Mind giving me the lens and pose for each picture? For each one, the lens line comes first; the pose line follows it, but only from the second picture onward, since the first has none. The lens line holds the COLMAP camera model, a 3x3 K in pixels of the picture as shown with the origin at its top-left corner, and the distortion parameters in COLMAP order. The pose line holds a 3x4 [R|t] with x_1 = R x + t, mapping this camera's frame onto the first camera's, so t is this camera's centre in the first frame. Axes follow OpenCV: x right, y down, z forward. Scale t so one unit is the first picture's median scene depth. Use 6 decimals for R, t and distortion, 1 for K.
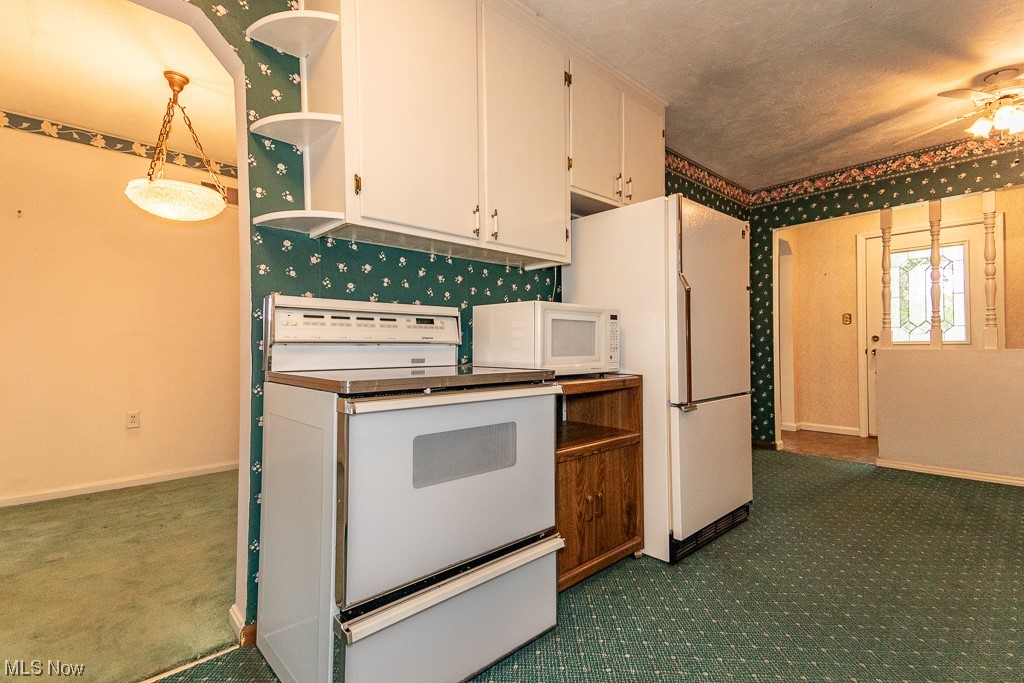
lens RADIAL K [[464.3, 0, 511.9], [0, 464.3, 337.2], [0, 0, 1]] dist [0.082230, -0.034945]
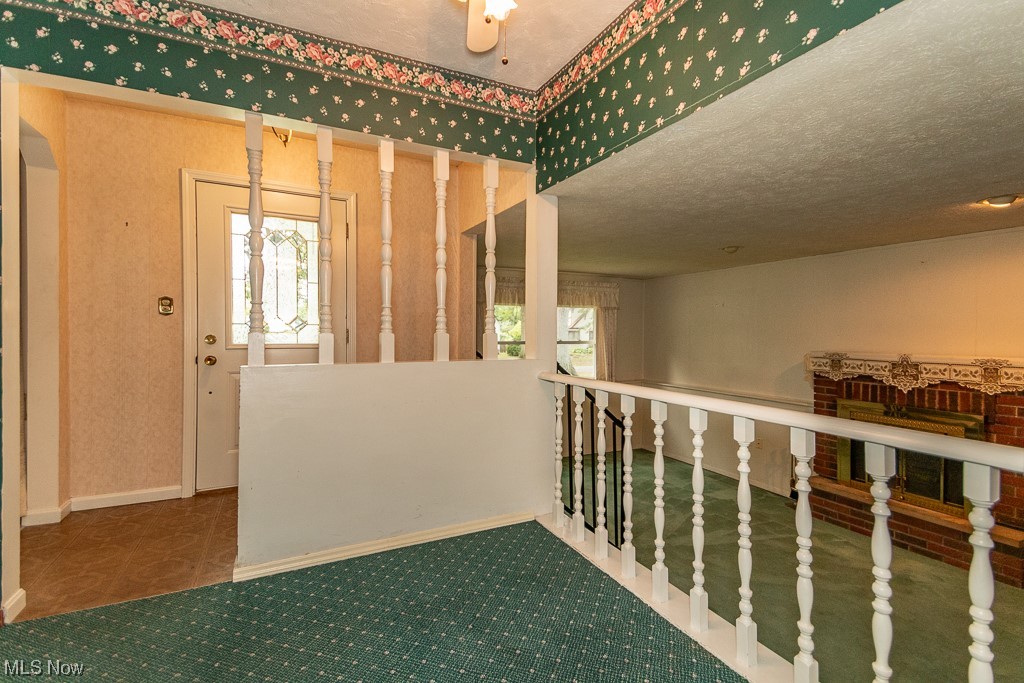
lens RADIAL K [[464.3, 0, 511.9], [0, 464.3, 337.2], [0, 0, 1]] dist [0.082230, -0.034945]
pose [[0.280831, -0.003443, 0.959751, 0.295270], [-0.025482, 0.999614, 0.011042, -0.020092], [-0.959419, -0.027558, 0.280635, 0.500322]]
